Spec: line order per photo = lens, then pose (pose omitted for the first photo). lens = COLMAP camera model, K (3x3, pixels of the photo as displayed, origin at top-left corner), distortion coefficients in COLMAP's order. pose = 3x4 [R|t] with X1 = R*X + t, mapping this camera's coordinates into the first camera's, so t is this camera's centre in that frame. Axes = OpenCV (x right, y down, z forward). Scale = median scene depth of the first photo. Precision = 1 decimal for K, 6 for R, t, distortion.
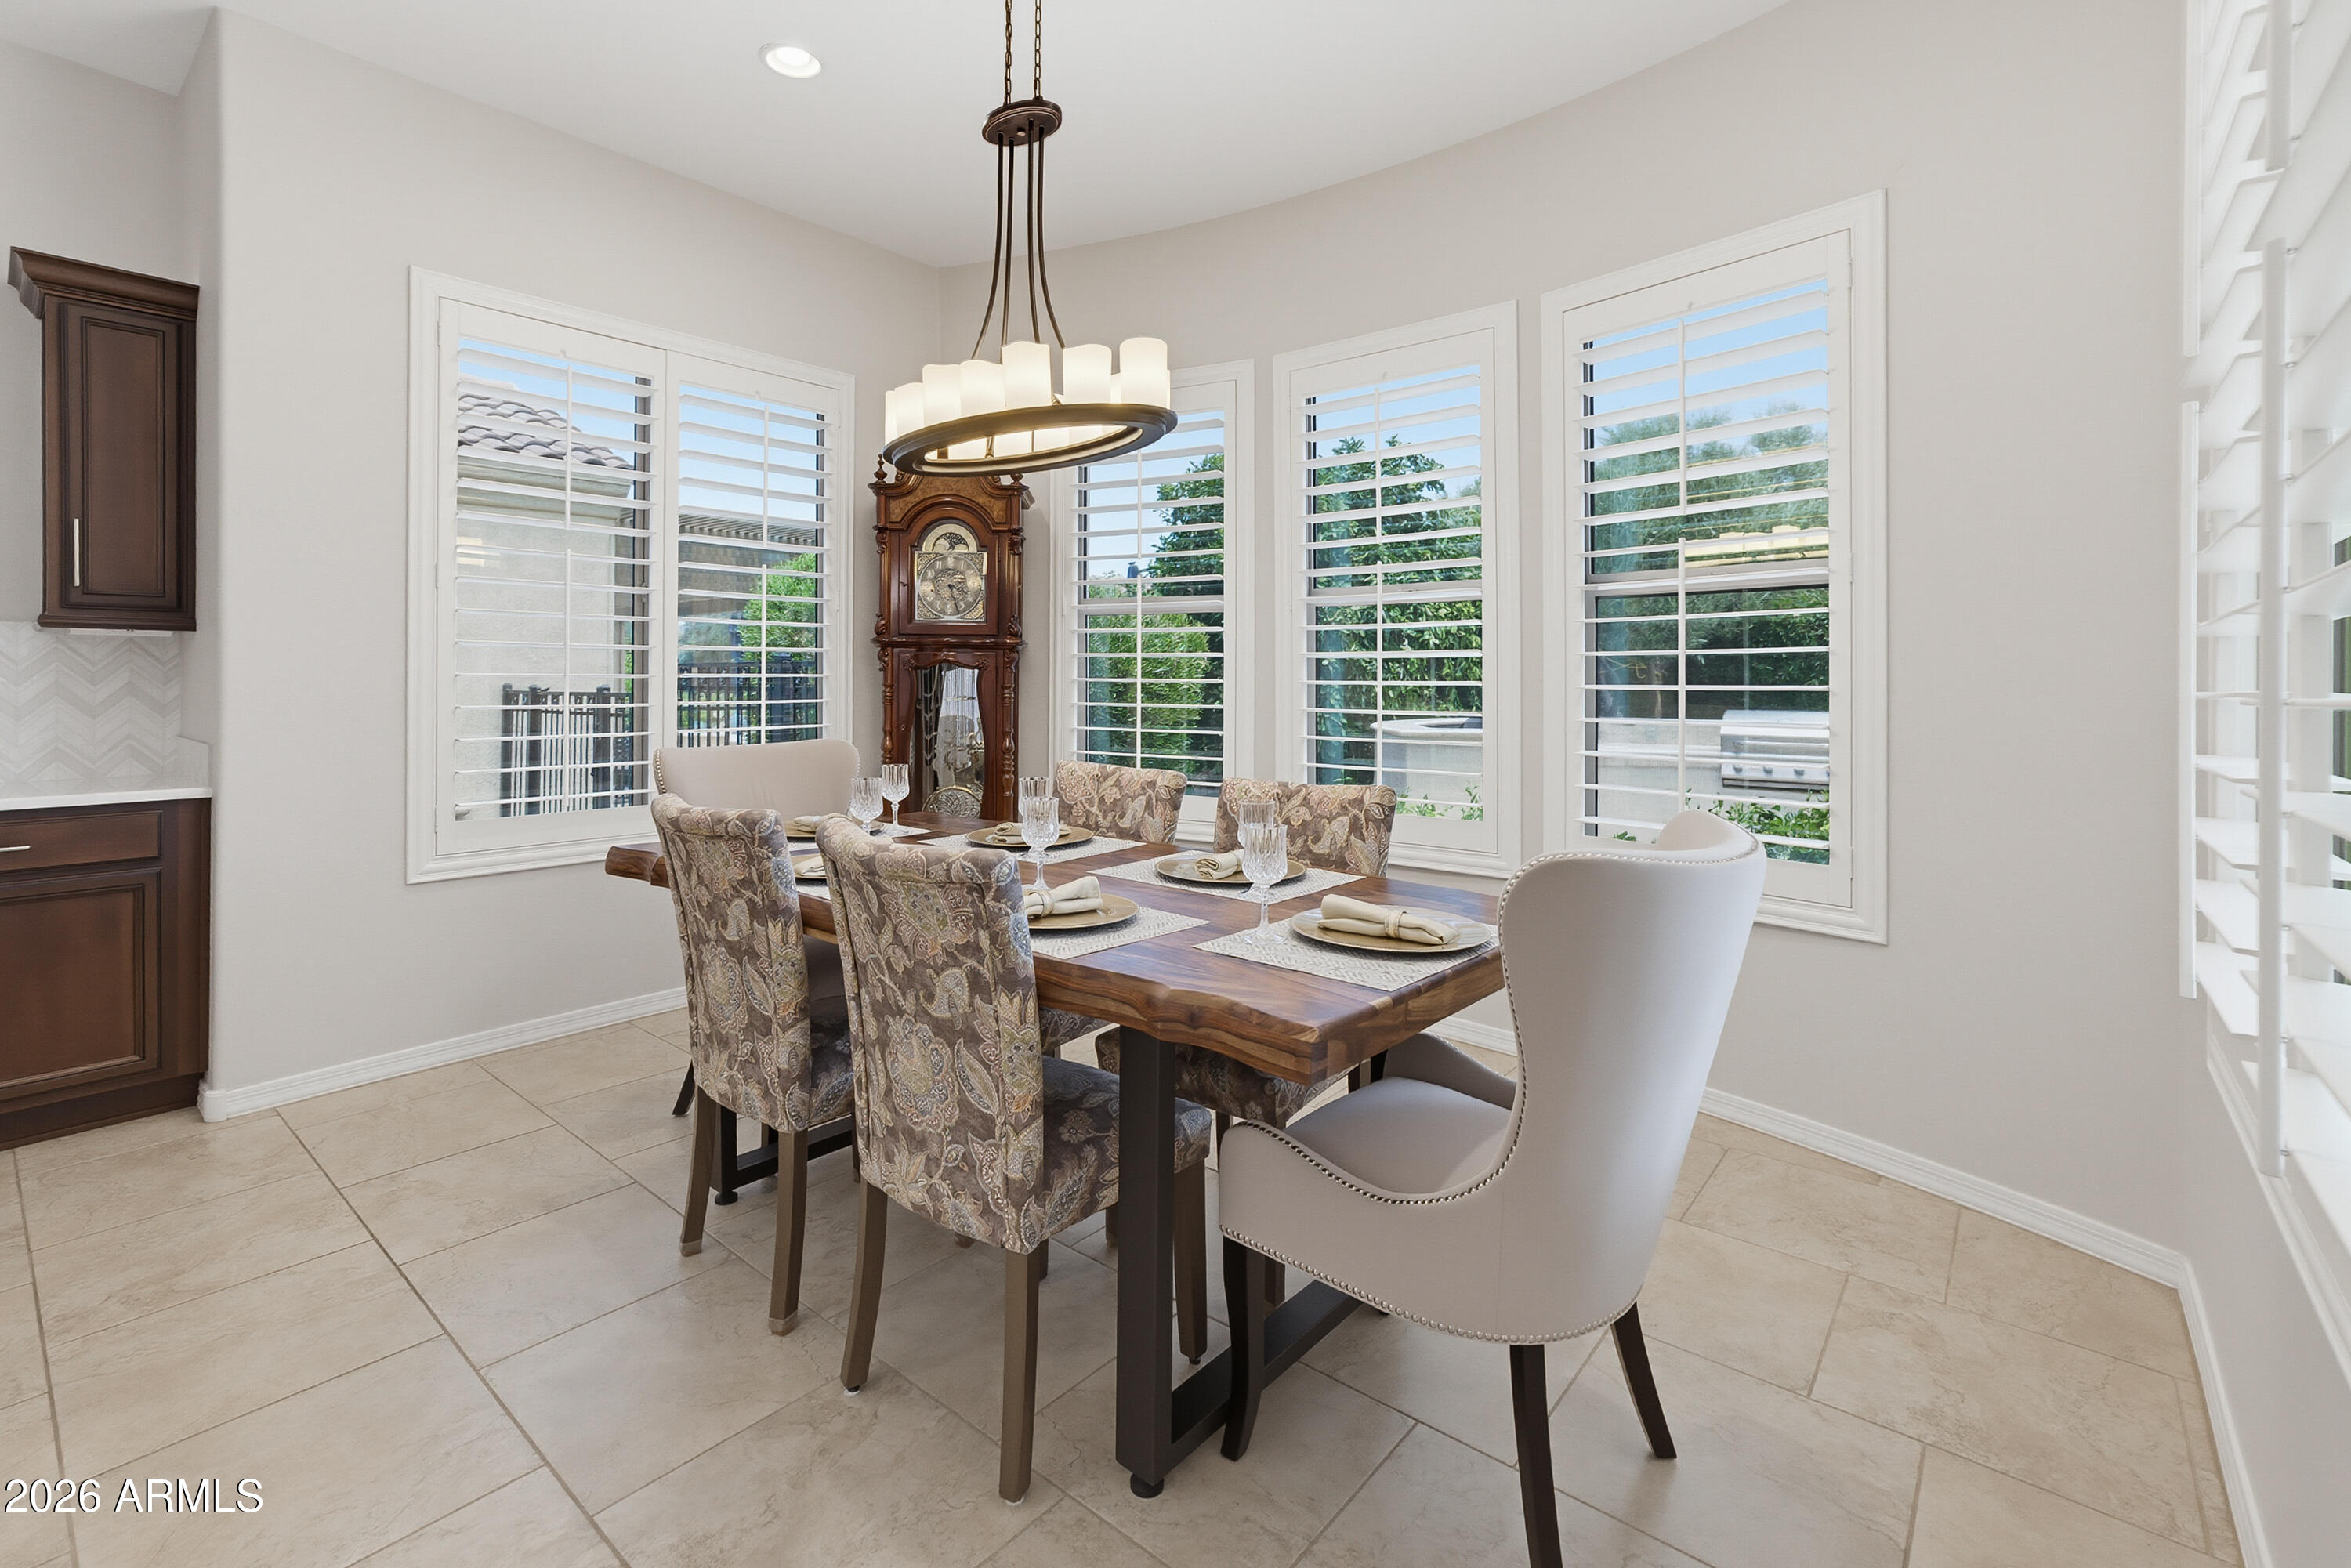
lens RADIAL K [[1049.1, 0, 1151.3], [0, 1049.1, 669.4], [0, 0, 1]] dist [-0.024673, 0.007500]
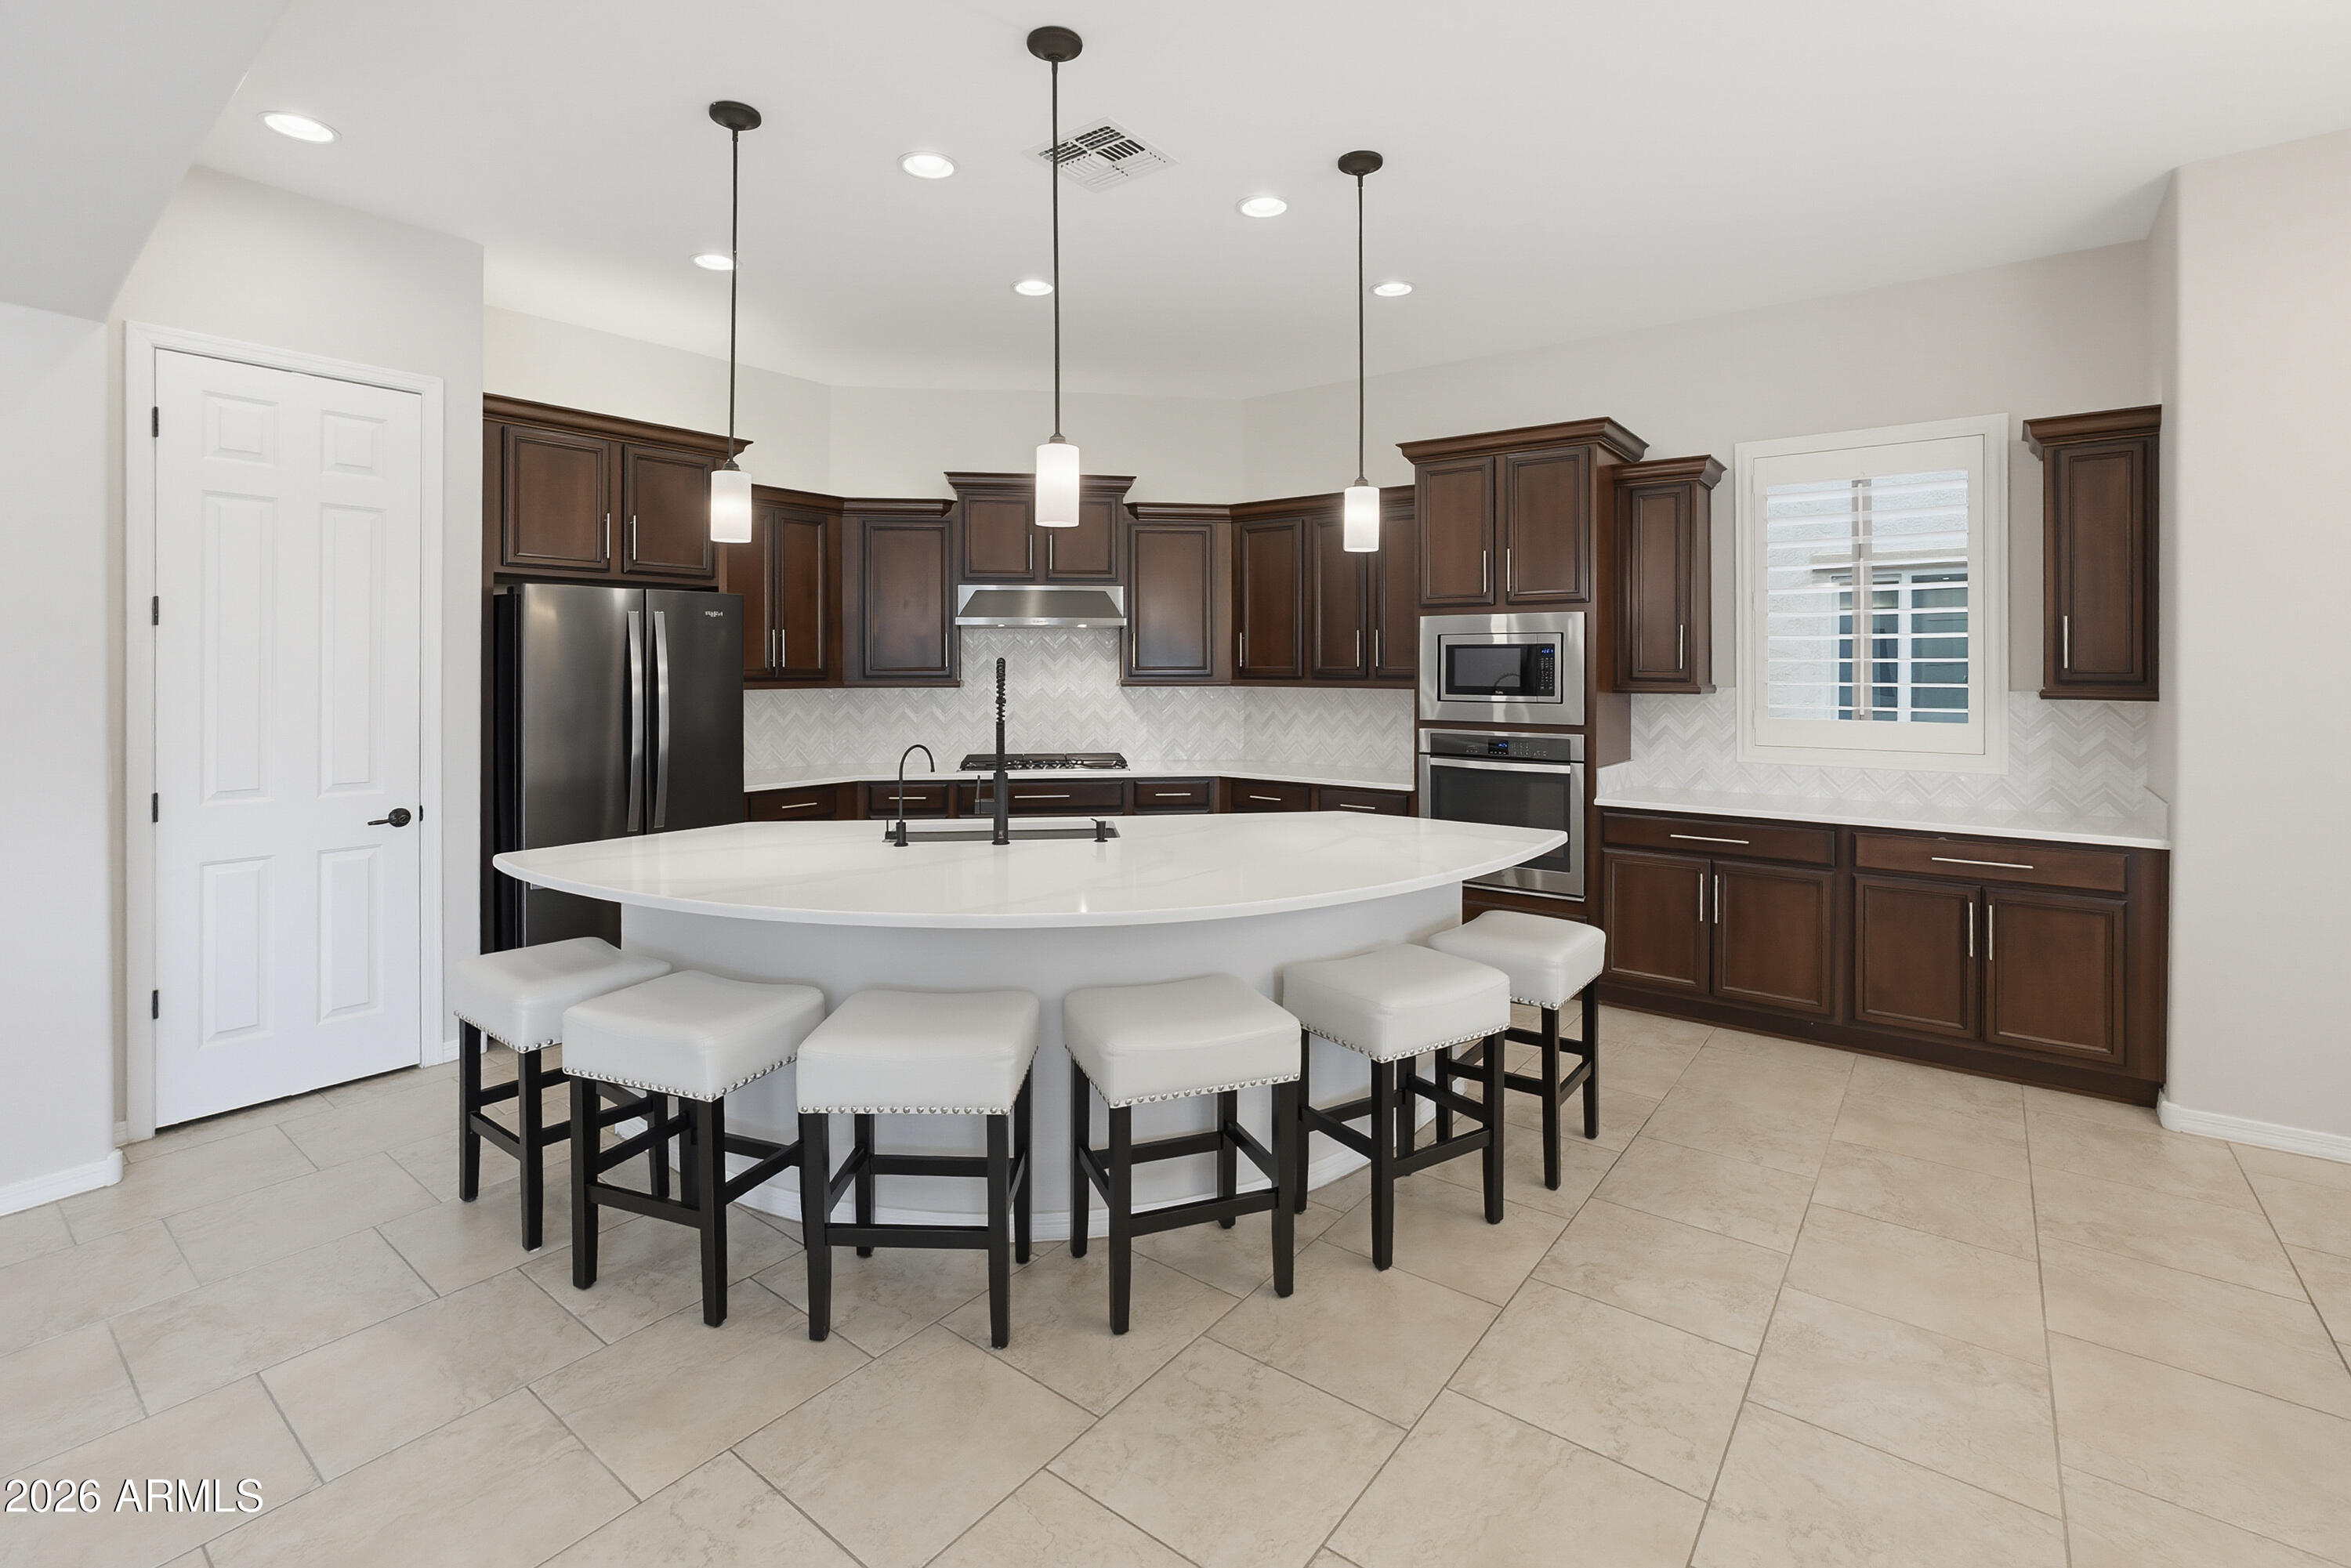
lens RADIAL K [[1049.1, 0, 1191.0], [0, 1049.1, 679.3], [0, 0, 1]] dist [-0.024673, 0.007500]
pose [[0.054992, 0.006306, -0.998467, 0.171130], [0.000225, 0.999980, 0.006328, -0.069291], [0.998487, -0.000573, 0.054990, -0.148380]]
